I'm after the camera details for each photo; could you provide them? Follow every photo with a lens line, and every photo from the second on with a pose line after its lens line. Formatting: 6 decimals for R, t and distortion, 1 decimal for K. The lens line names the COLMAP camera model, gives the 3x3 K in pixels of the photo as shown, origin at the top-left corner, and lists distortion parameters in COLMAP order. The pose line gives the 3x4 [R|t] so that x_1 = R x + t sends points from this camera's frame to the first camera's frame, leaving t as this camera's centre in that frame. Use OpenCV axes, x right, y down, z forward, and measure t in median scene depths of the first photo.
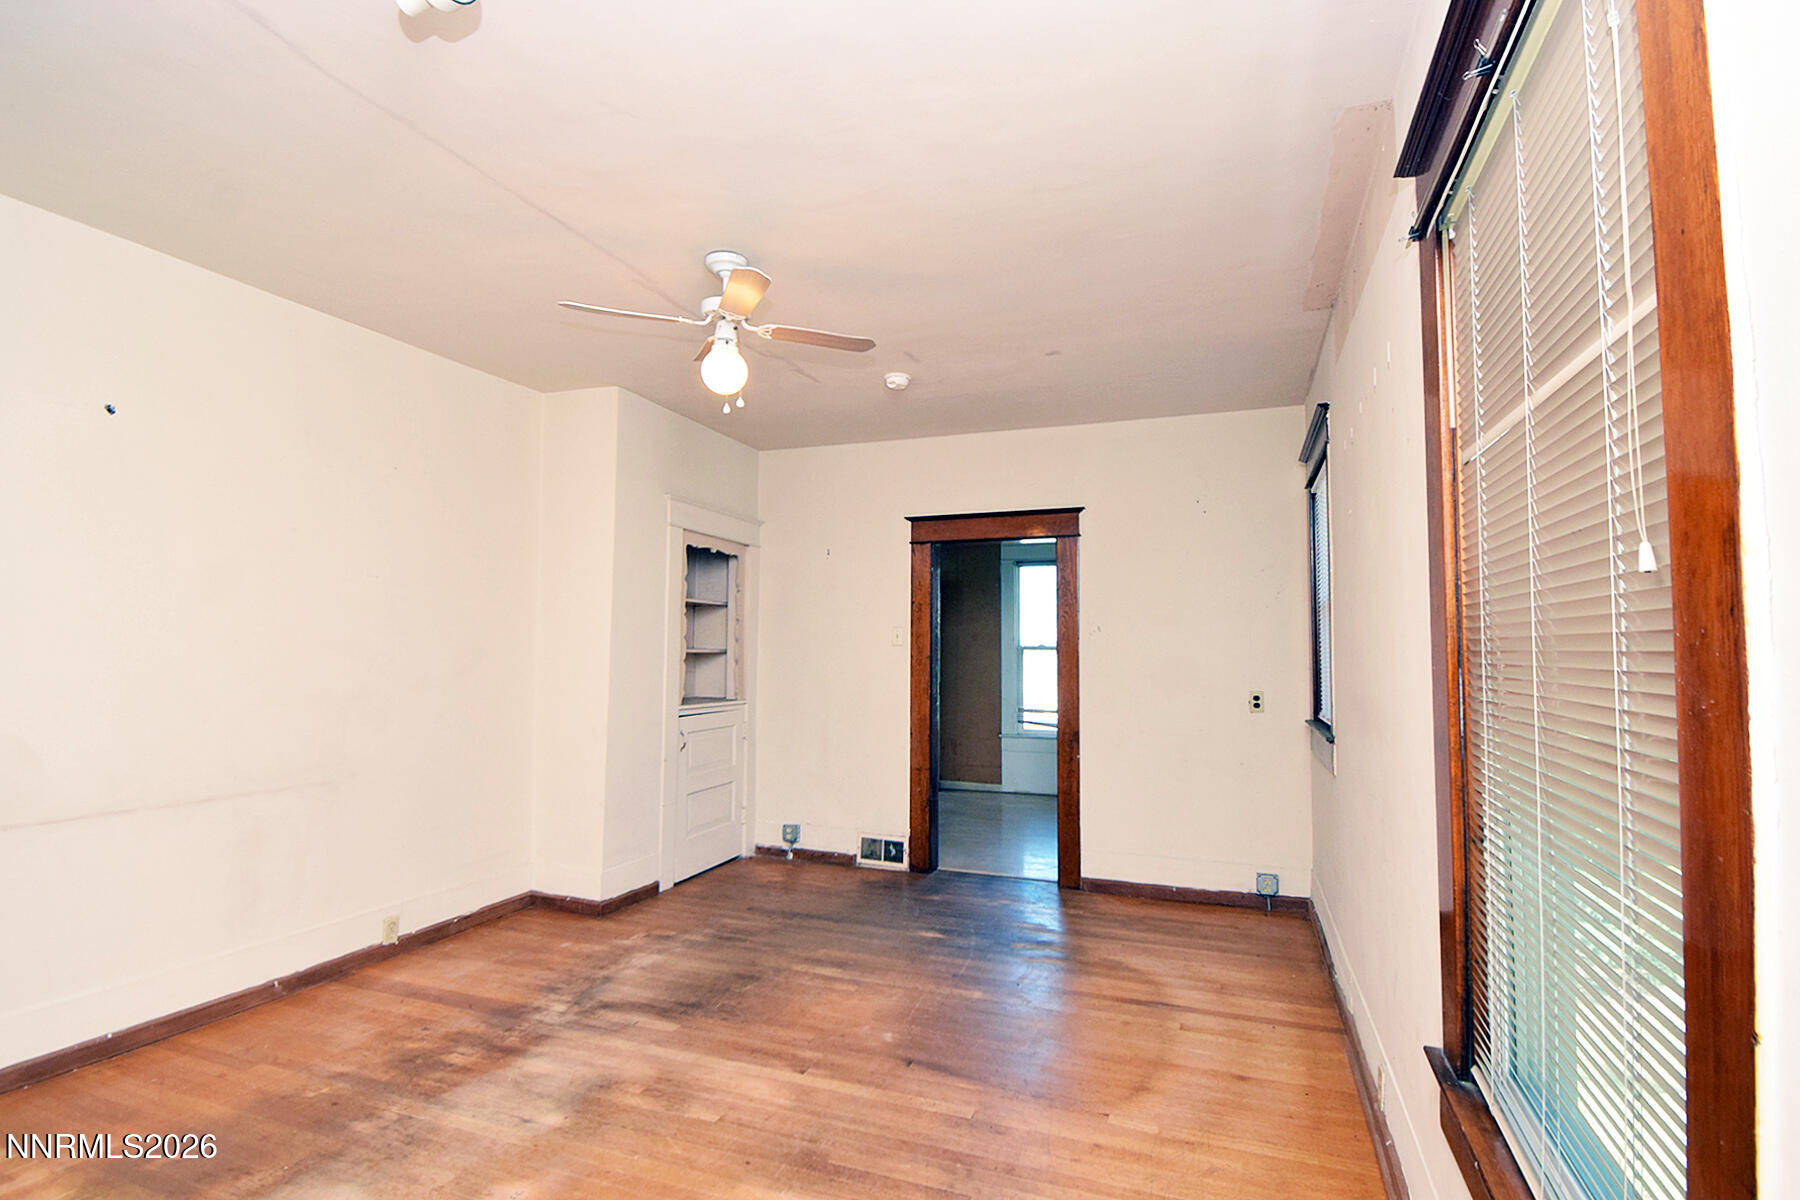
lens RADIAL K [[874.8, 0, 912.2], [0, 874.8, 605.2], [0, 0, 1]] dist [0.024423, -0.028319]
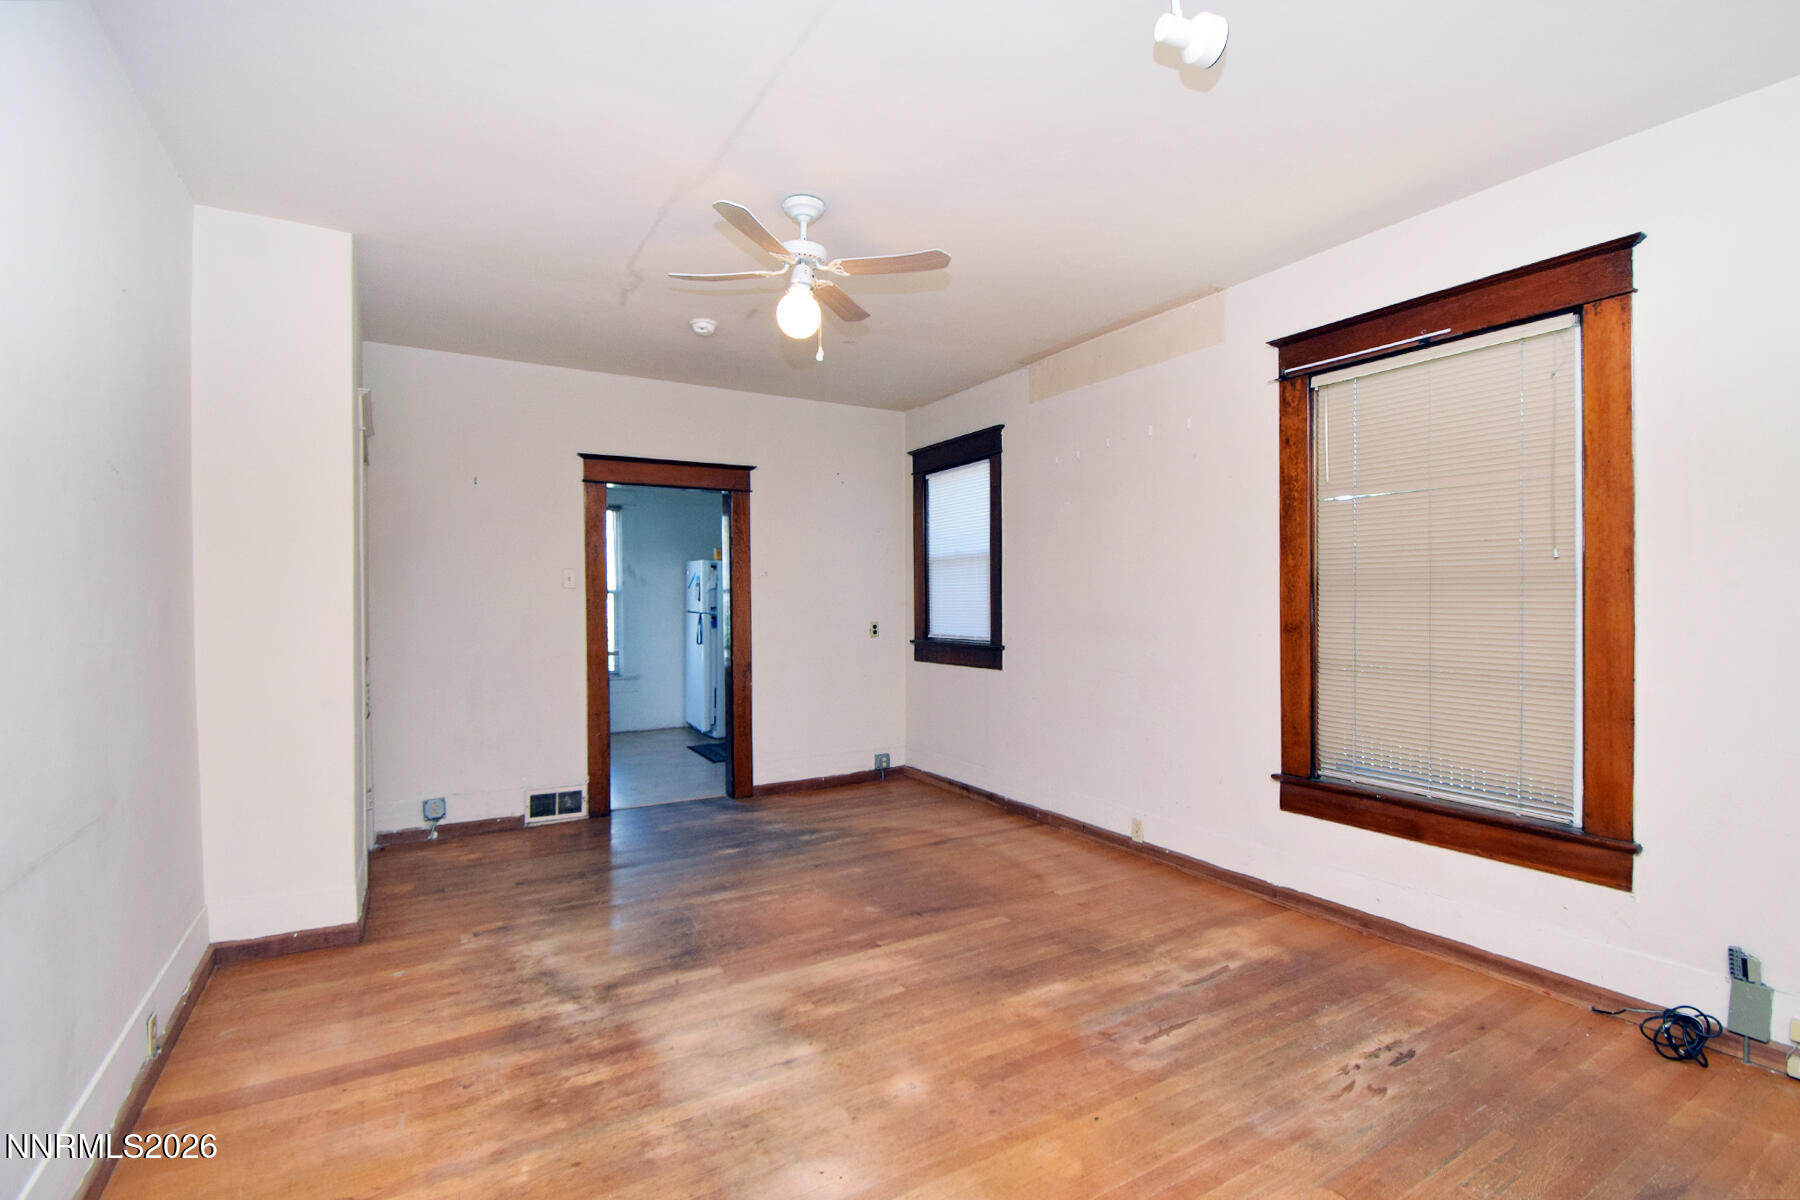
lens RADIAL K [[828.8, 0, 898.7], [0, 828.8, 606.0], [0, 0, 1]] dist [0.025804, -0.026315]
pose [[0.622779, -0.017888, 0.782193, -0.740686], [-0.031065, 0.998385, 0.047566, 0.016120], [-0.781781, -0.053922, 0.621217, 0.234903]]
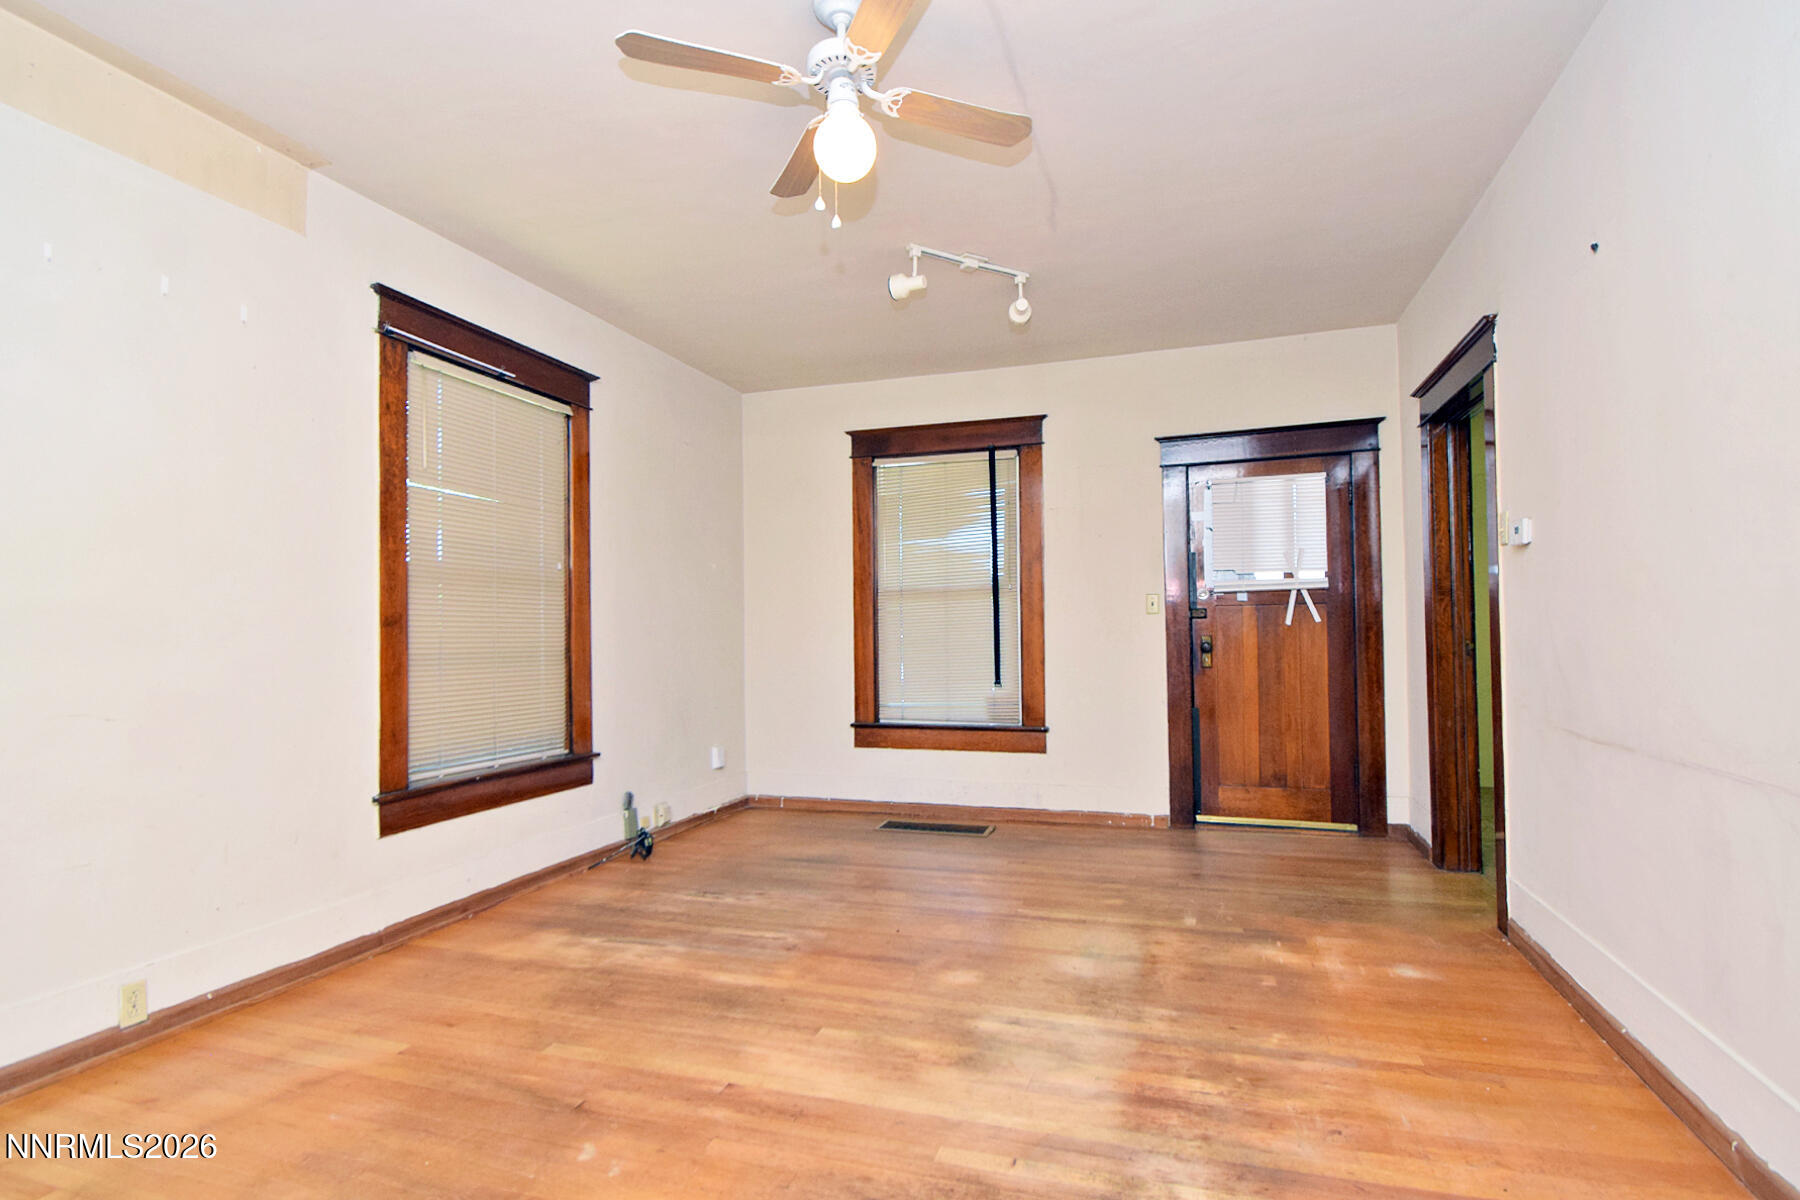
lens RADIAL K [[874.8, 0, 912.2], [0, 874.8, 605.2], [0, 0, 1]] dist [0.024423, -0.028319]
pose [[-0.998624, 0.003094, -0.052347, -0.186944], [0.007629, 0.996211, -0.086639, 0.136552], [0.051880, -0.086919, -0.994864, 1.377793]]
